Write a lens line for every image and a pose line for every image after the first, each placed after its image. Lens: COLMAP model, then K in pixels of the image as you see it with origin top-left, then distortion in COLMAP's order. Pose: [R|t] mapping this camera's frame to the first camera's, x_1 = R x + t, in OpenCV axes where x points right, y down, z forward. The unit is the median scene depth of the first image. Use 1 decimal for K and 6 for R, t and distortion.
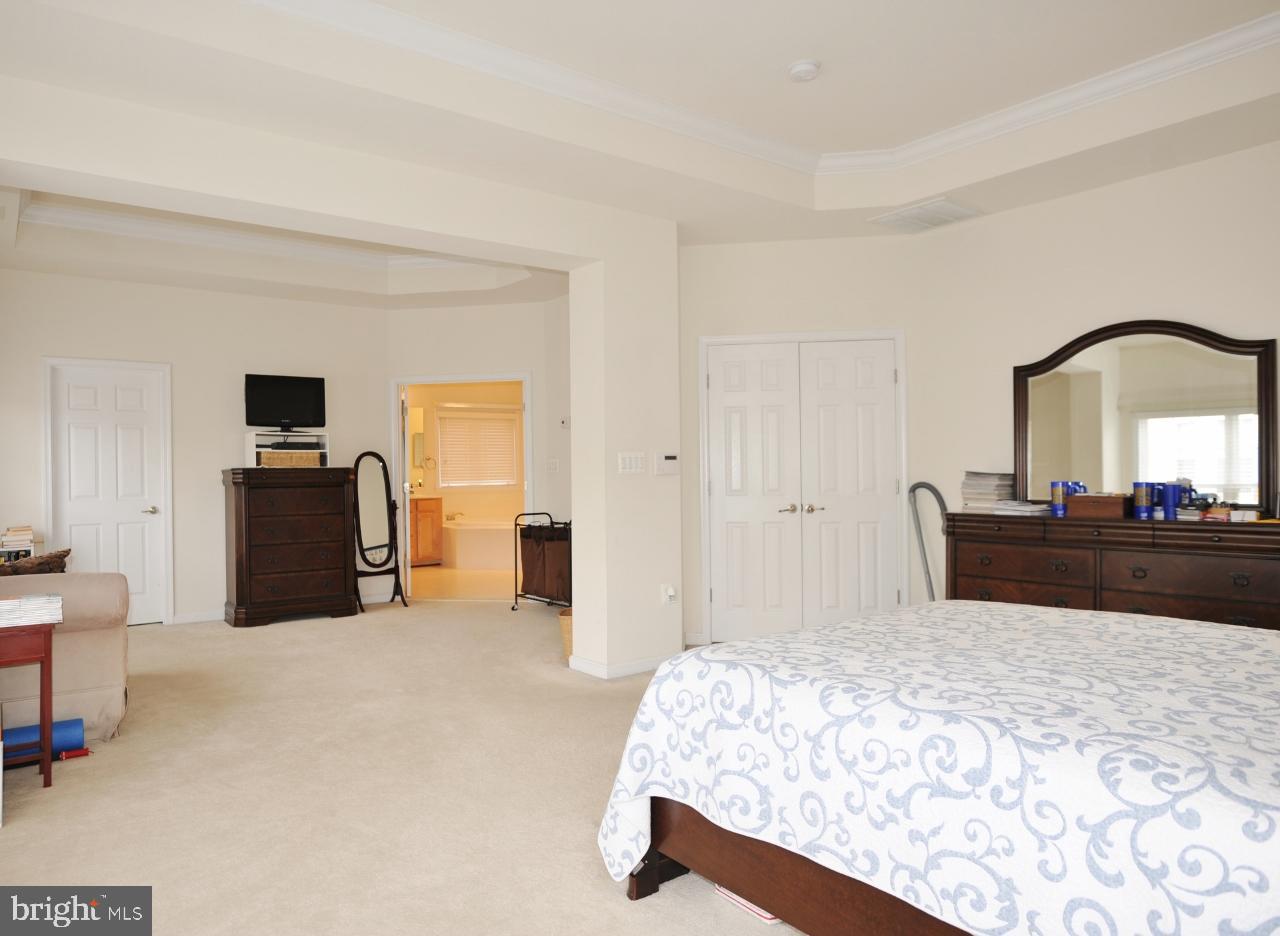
lens RADIAL K [[803.4, 0, 636.4], [0, 803.4, 470.2], [0, 0, 1]] dist [-0.001088, -0.000027]
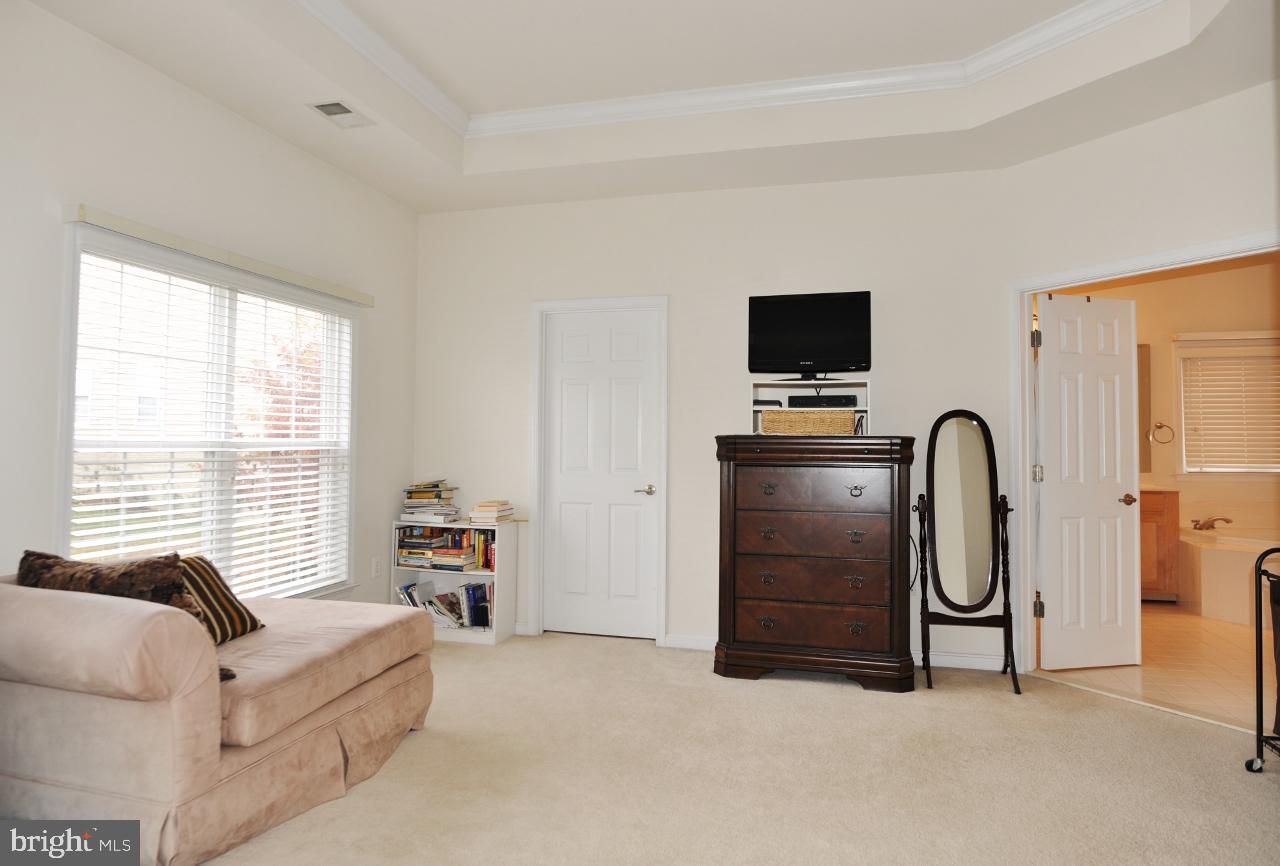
lens RADIAL K [[786.0, 0, 644.0], [0, 786.0, 423.3], [0, 0, 1]] dist [0.000175, -0.002162]
pose [[0.582485, -0.006843, -0.812813, 0.000394], [-0.013841, 0.999736, -0.018336, 0.000458], [0.812724, 0.021931, 0.582237, 0.510335]]
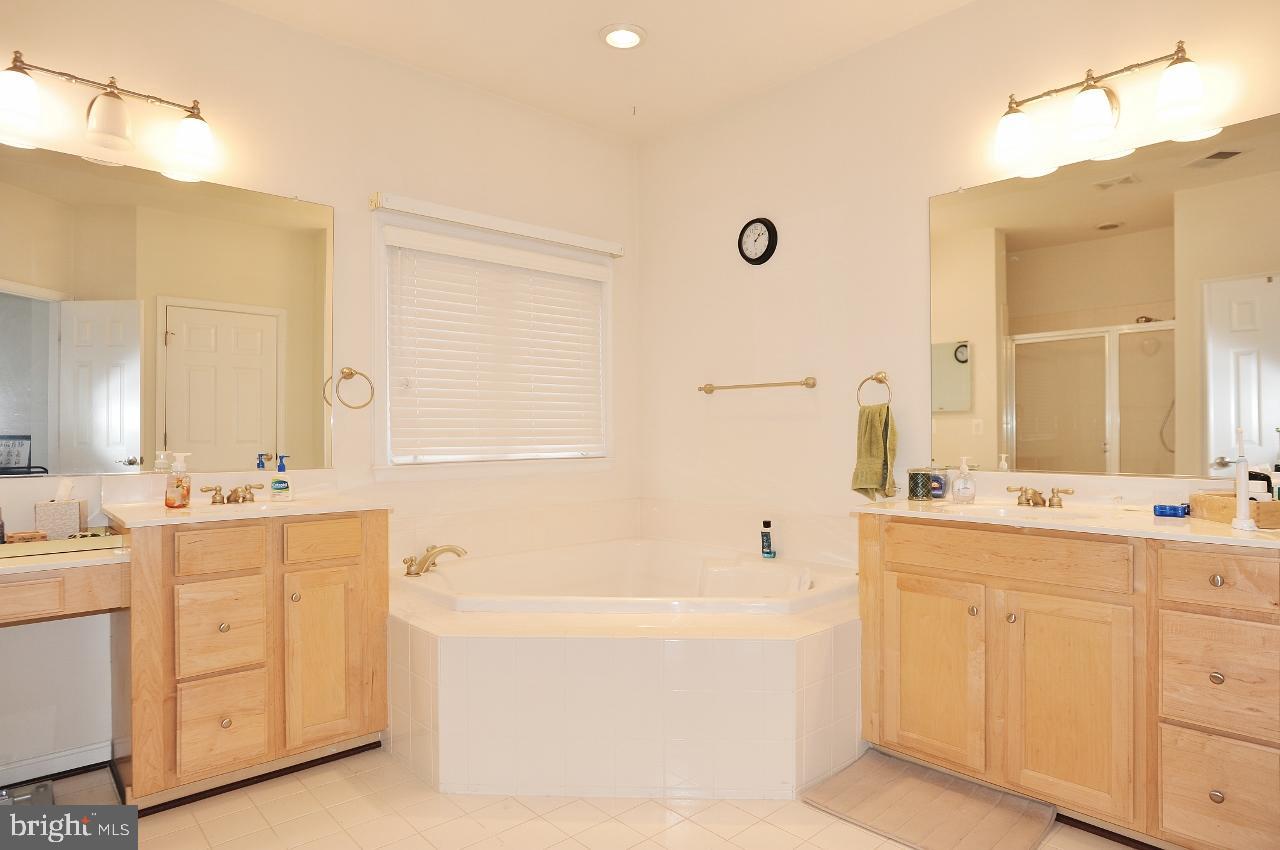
lens RADIAL K [[732.4, 0, 642.9], [0, 732.4, 425.0], [0, 0, 1]] dist [-0.043890, 0.010685]
pose [[0.998658, 0.009219, 0.050969, -0.252183], [-0.008339, 0.999813, -0.017454, 0.014754], [-0.051120, 0.017006, 0.998548, 1.122214]]
